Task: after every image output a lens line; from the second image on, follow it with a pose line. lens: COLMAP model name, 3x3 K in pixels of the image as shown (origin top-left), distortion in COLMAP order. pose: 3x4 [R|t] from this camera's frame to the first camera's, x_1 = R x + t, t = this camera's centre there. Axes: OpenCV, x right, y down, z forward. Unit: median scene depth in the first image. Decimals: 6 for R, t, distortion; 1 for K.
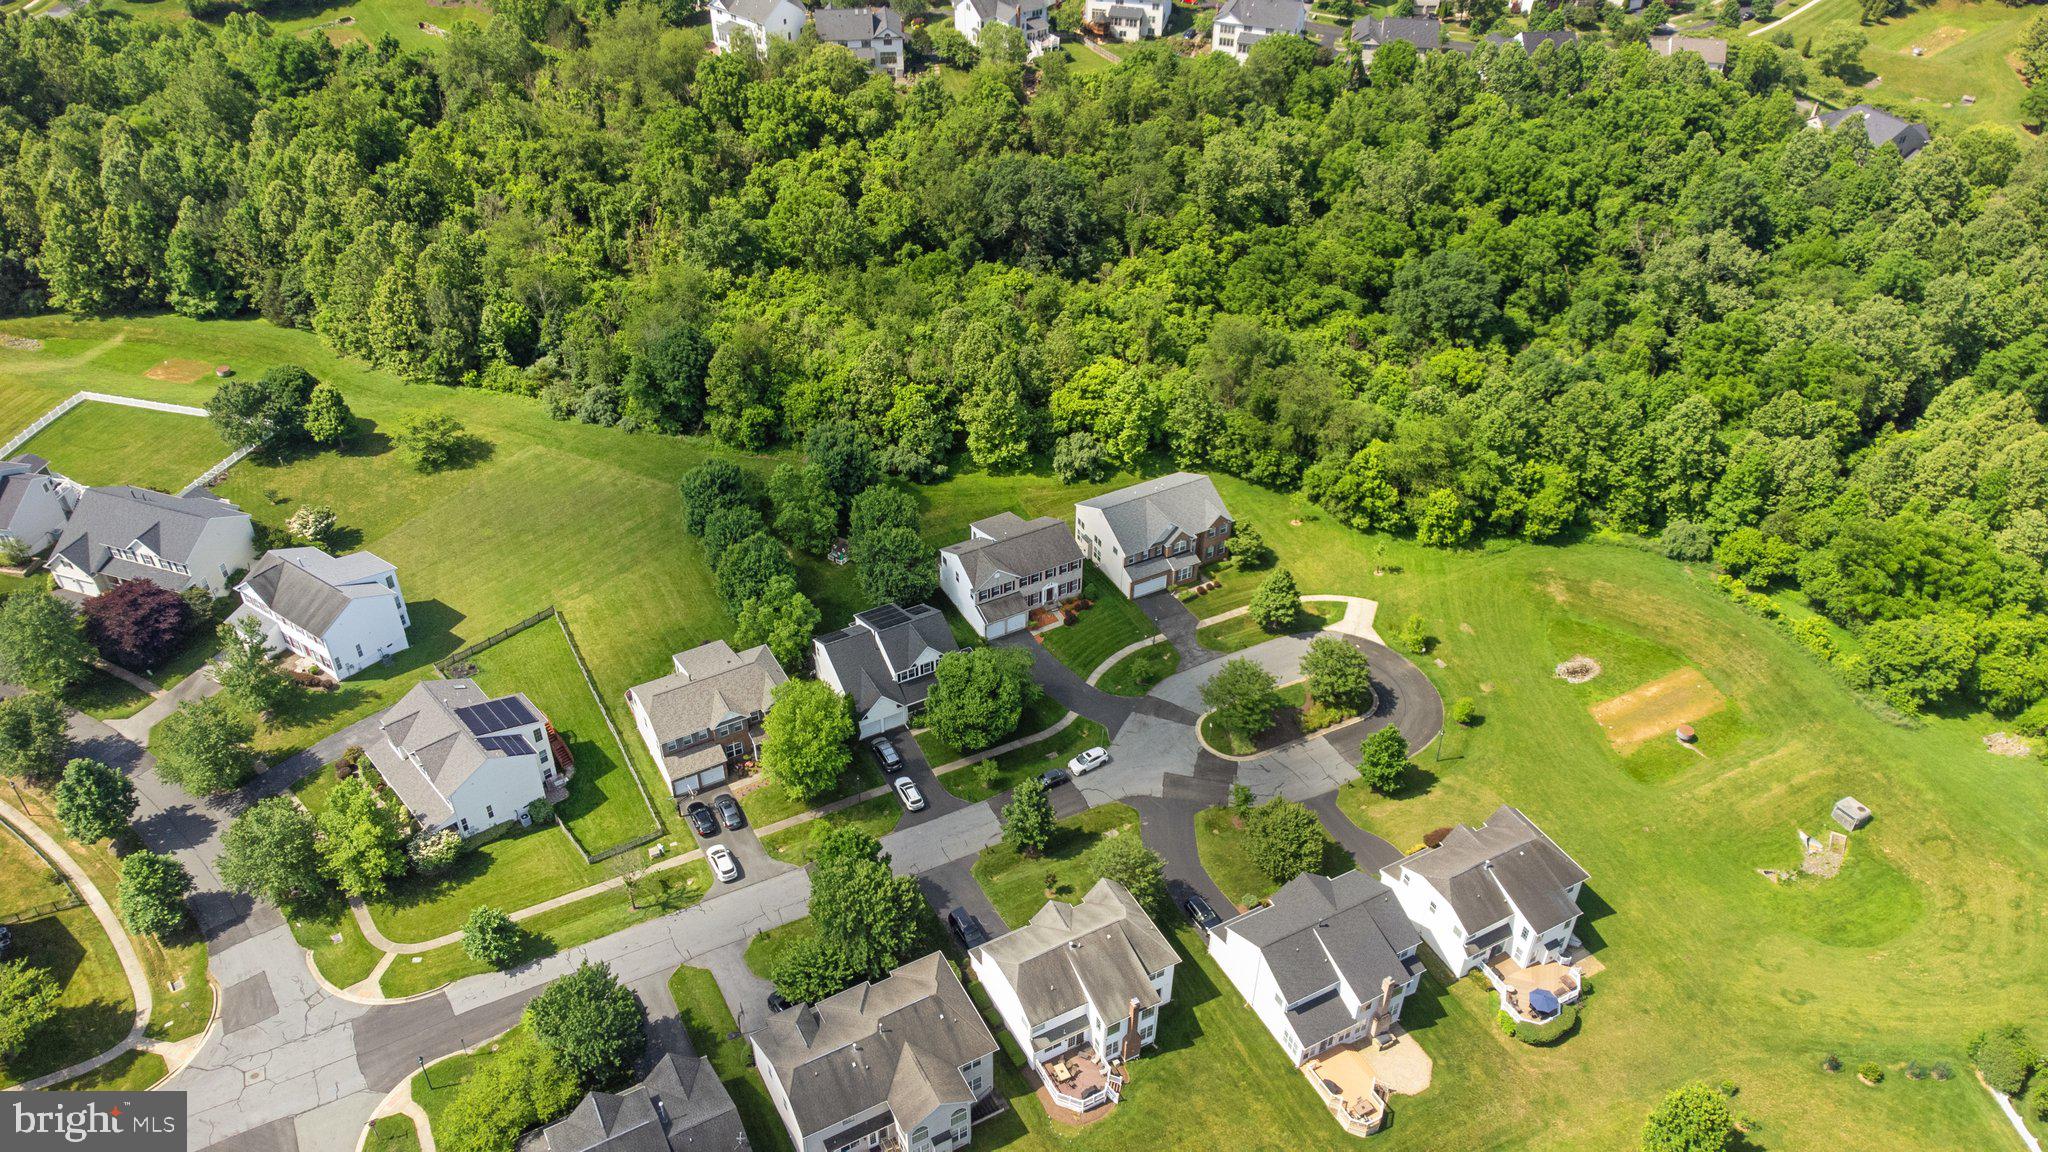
lens RADIAL K [[1521.8, 0, 1020.5], [0, 1521.8, 604.1], [0, 0, 1]] dist [0.033893, 0.001722]
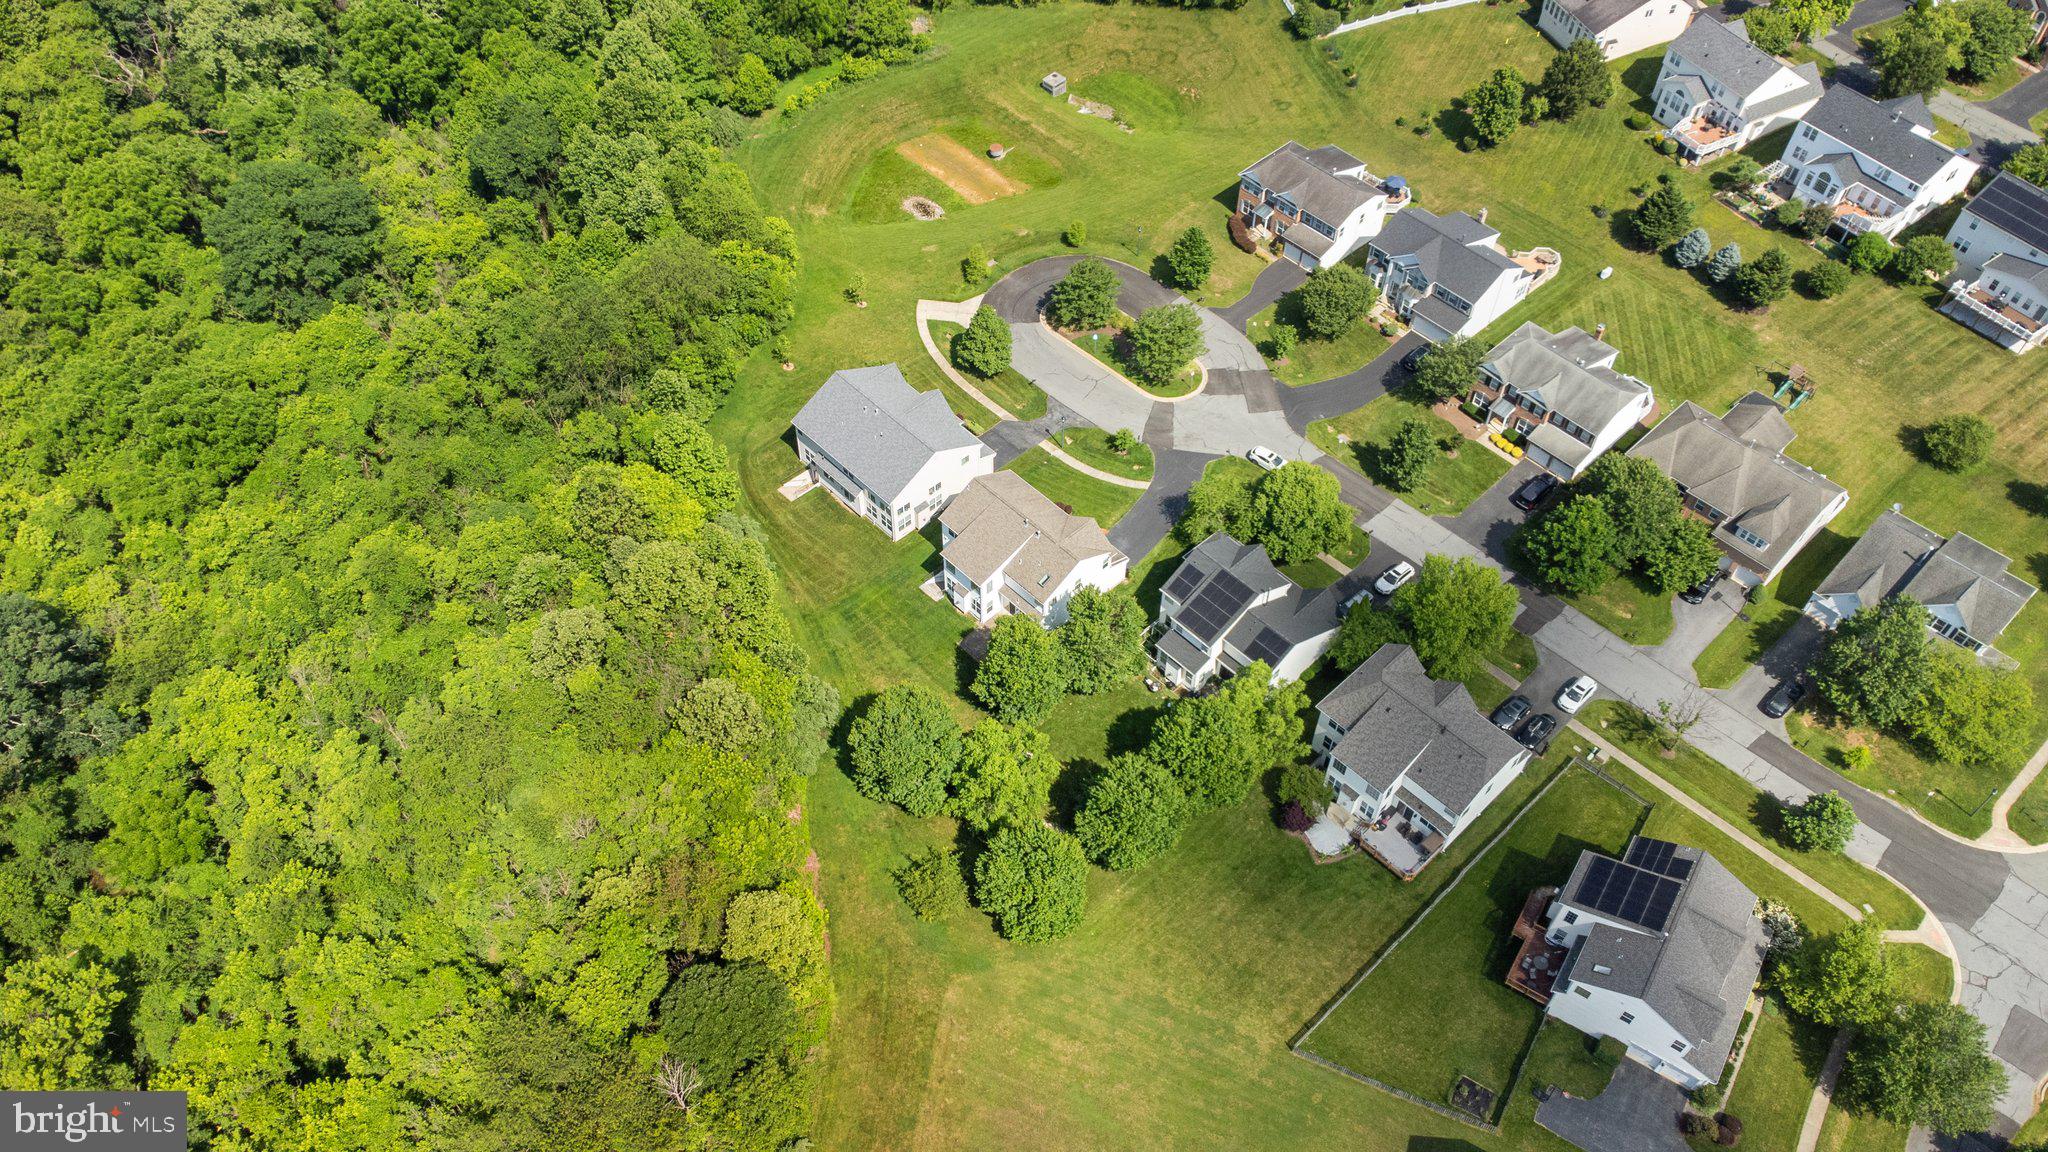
lens RADIAL K [[1517.1, 0, 1024.0], [0, 1517.1, 576.0], [0, 0, 1]] dist [0.024235, 0.049043]
pose [[-0.258712, -0.754594, 0.603038, -0.461327], [0.592775, 0.368895, 0.715915, -0.546483], [-0.762683, 0.542682, 0.351867, 0.661890]]
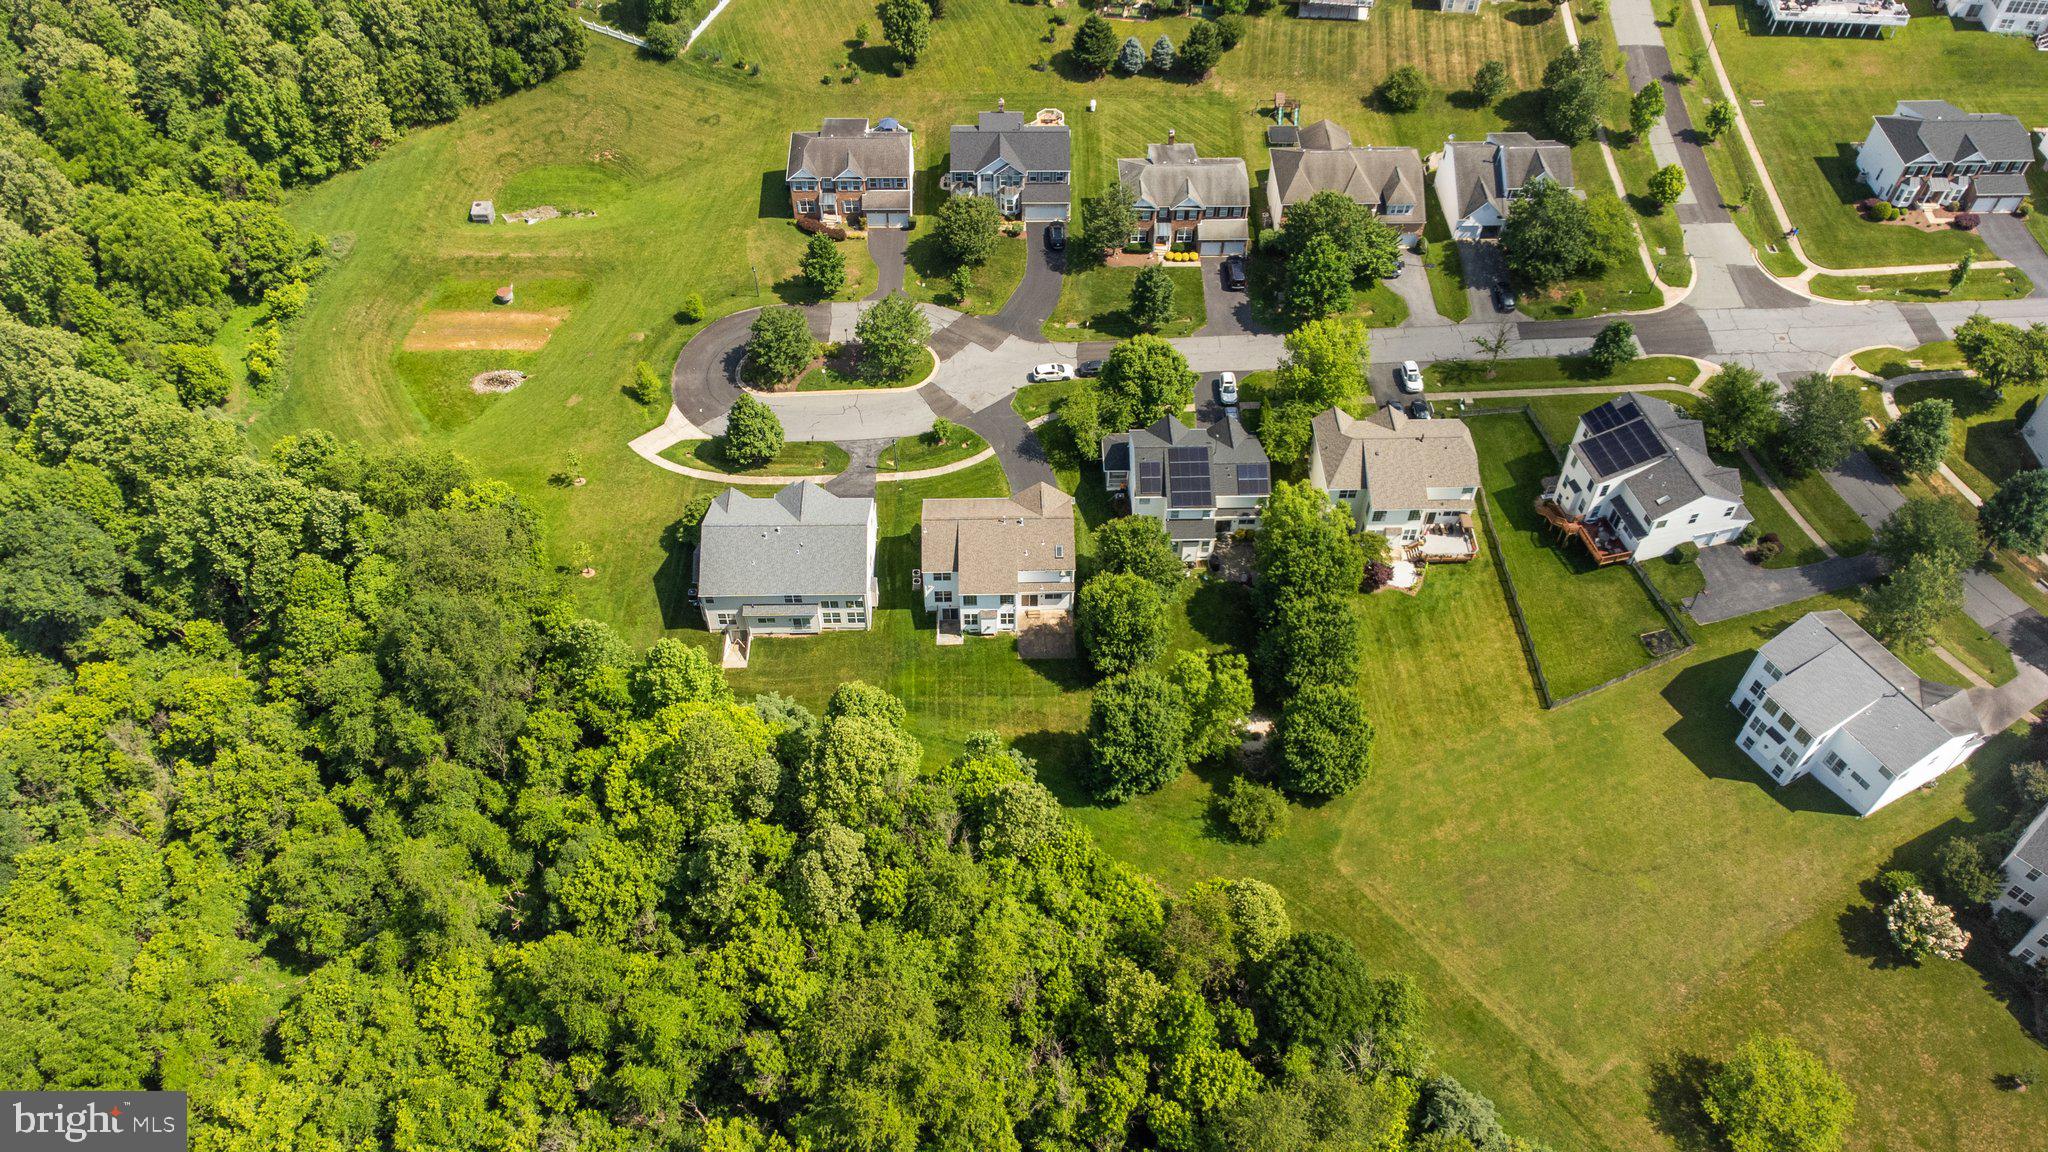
lens RADIAL K [[1517.1, 0, 1024.0], [0, 1517.1, 576.0], [0, 0, 1]] dist [0.024235, 0.049043]
pose [[-0.890184, -0.357255, 0.282740, -0.231903], [0.271663, 0.081981, 0.958894, -0.729359], [-0.365749, 0.930402, 0.024075, 0.904562]]
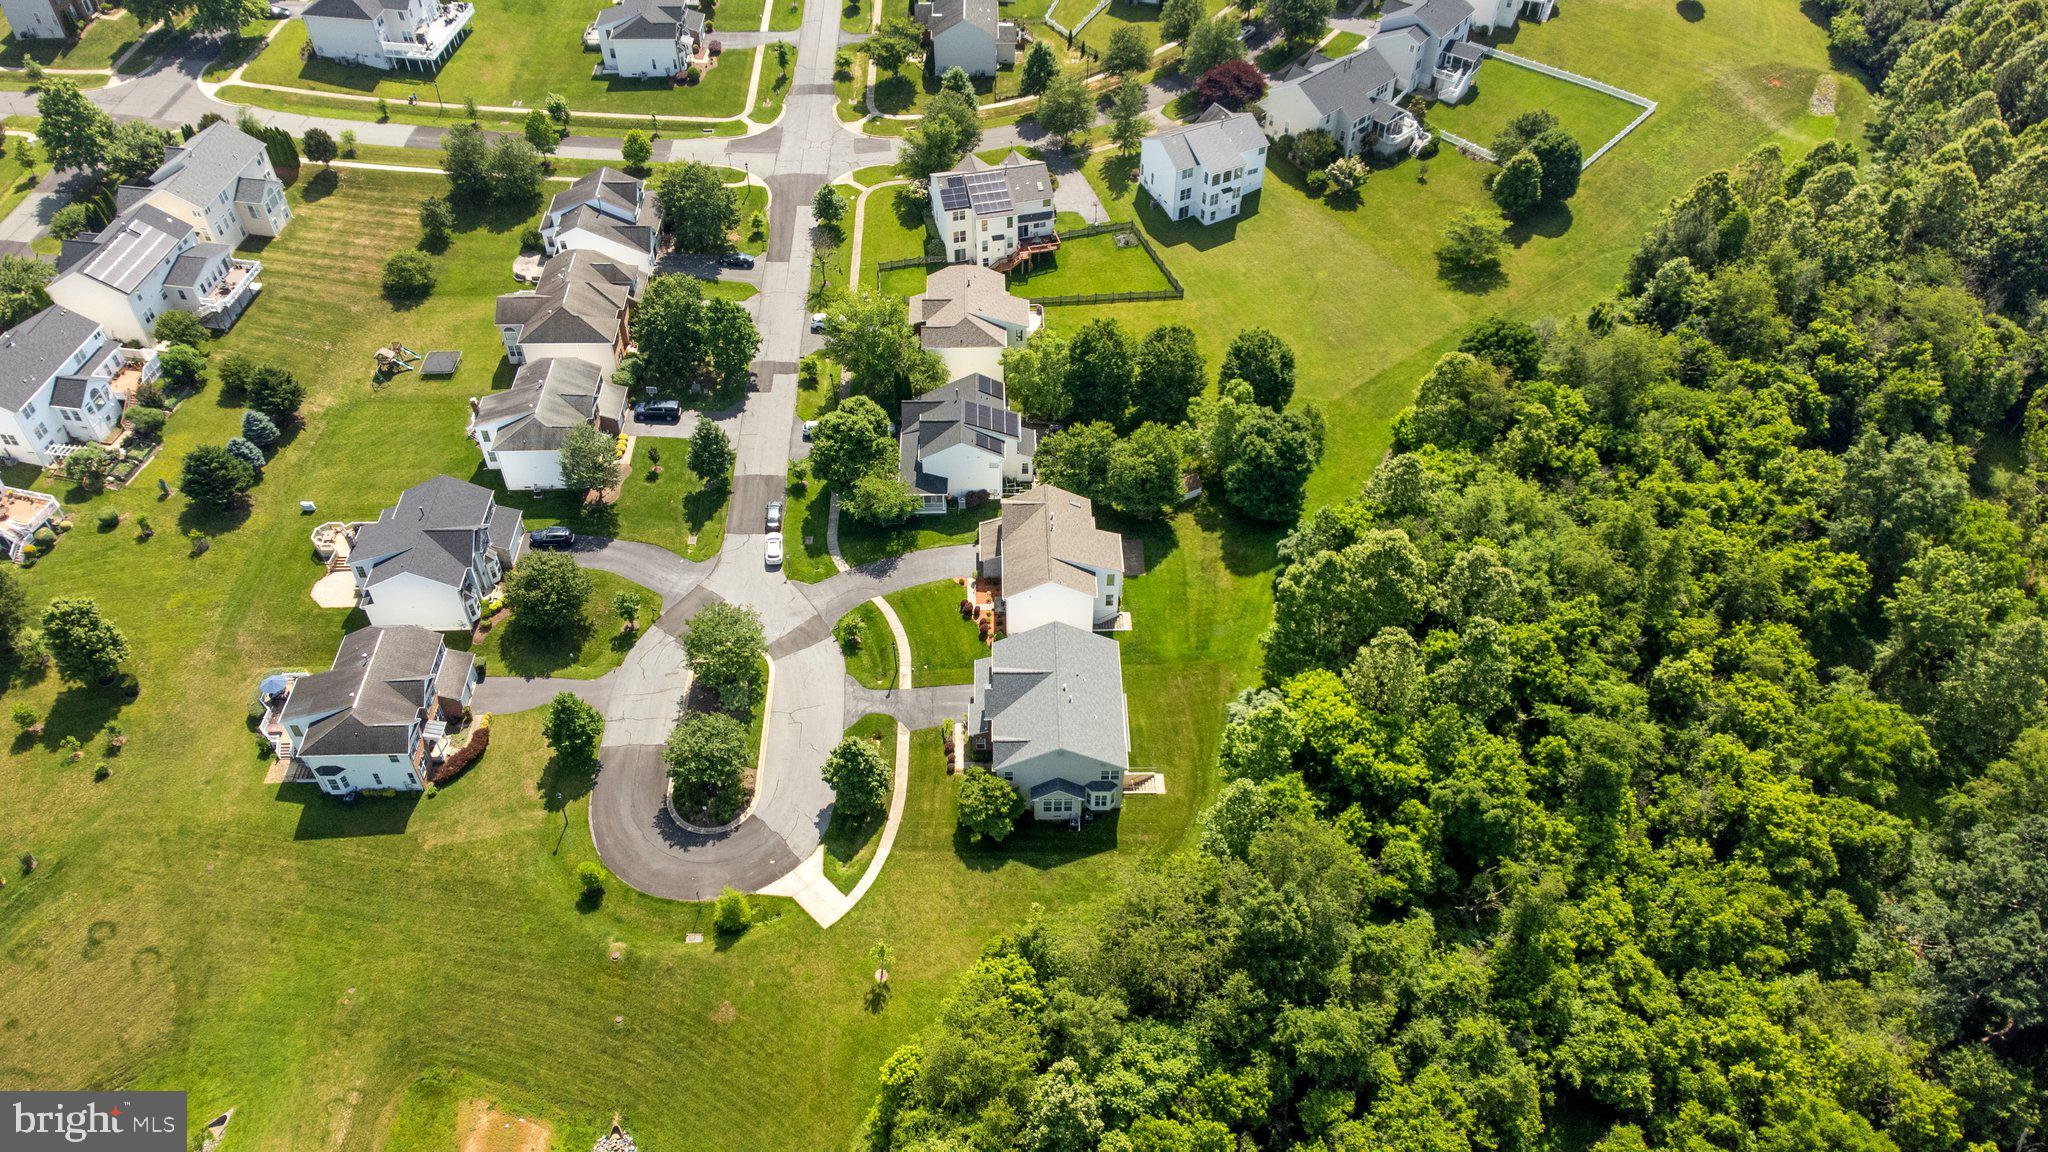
lens RADIAL K [[1517.1, 0, 1024.0], [0, 1517.1, 576.0], [0, 0, 1]] dist [0.024235, 0.049043]
pose [[-0.459576, 0.623967, -0.632024, 0.505970], [-0.557335, 0.351451, 0.752237, -0.609517], [0.691497, 0.697959, 0.186241, 0.763361]]
